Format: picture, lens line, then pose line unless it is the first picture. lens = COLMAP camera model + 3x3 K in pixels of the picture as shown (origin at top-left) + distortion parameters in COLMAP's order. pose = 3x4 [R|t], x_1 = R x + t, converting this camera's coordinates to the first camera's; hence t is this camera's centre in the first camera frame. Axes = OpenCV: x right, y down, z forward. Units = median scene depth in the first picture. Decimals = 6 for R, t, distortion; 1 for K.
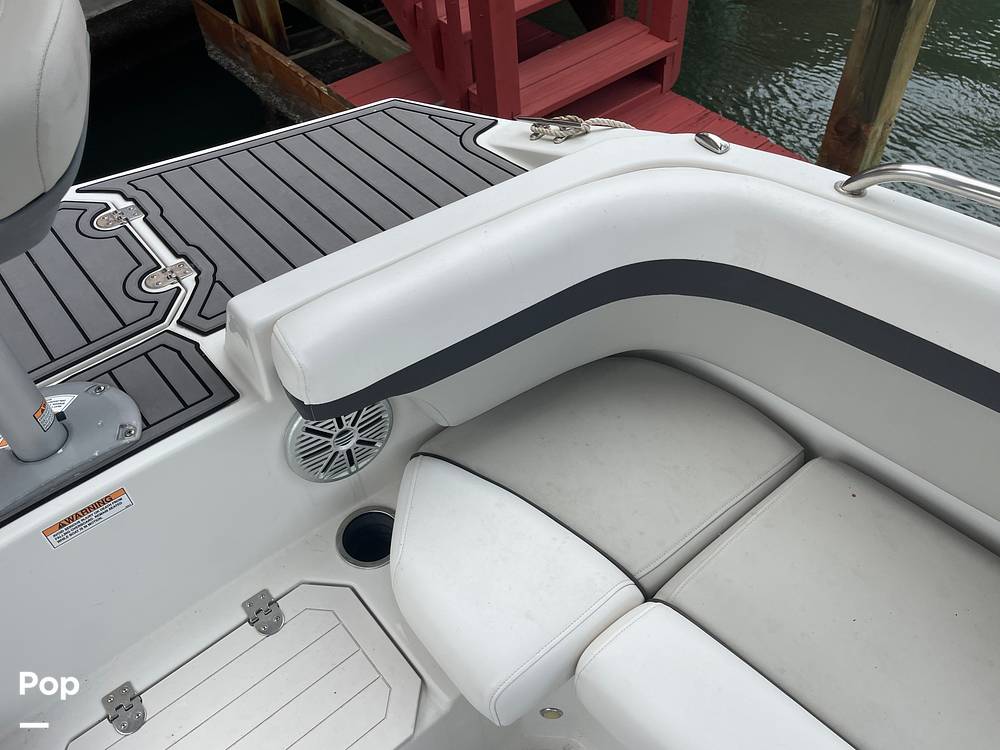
lens RADIAL K [[798.6, 0, 482.8], [0, 798.6, 388.3], [0, 0, 1]] dist [0.020191, 0.002606]
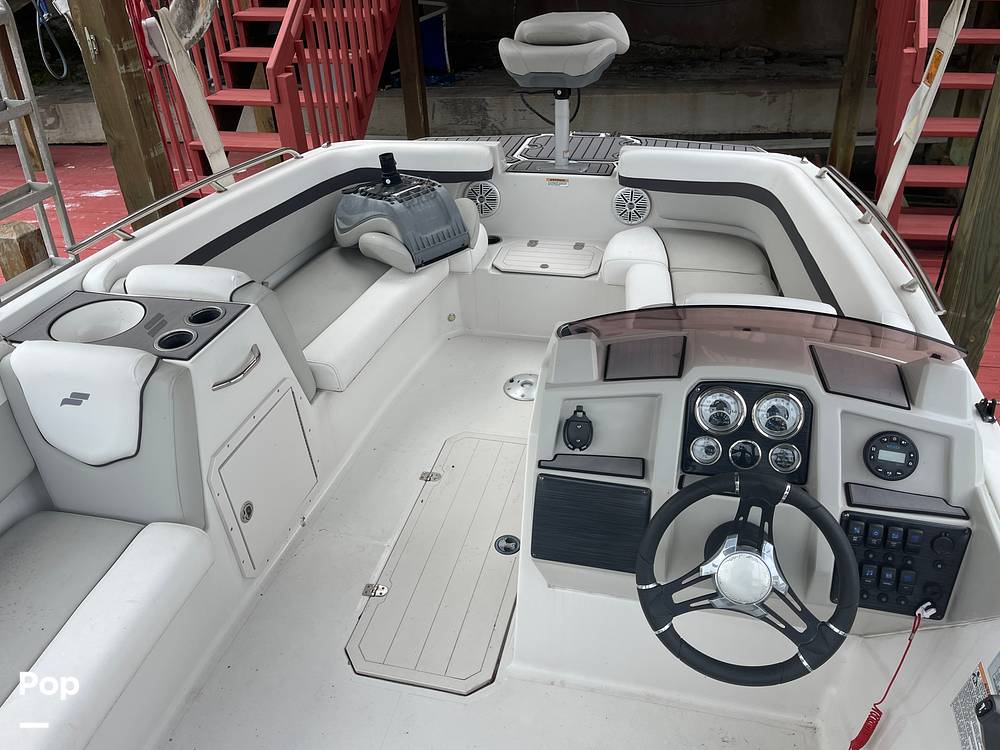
lens RADIAL K [[796.2, 0, 500.0], [0, 796.2, 375.0], [0, 0, 1]] dist [0.011691, -0.000990]
pose [[0.596885, 0.434763, -0.674321, 1.784706], [-0.588843, 0.808248, -0.000112, 0.846668], [0.544970, 0.397136, 0.738438, -1.175350]]
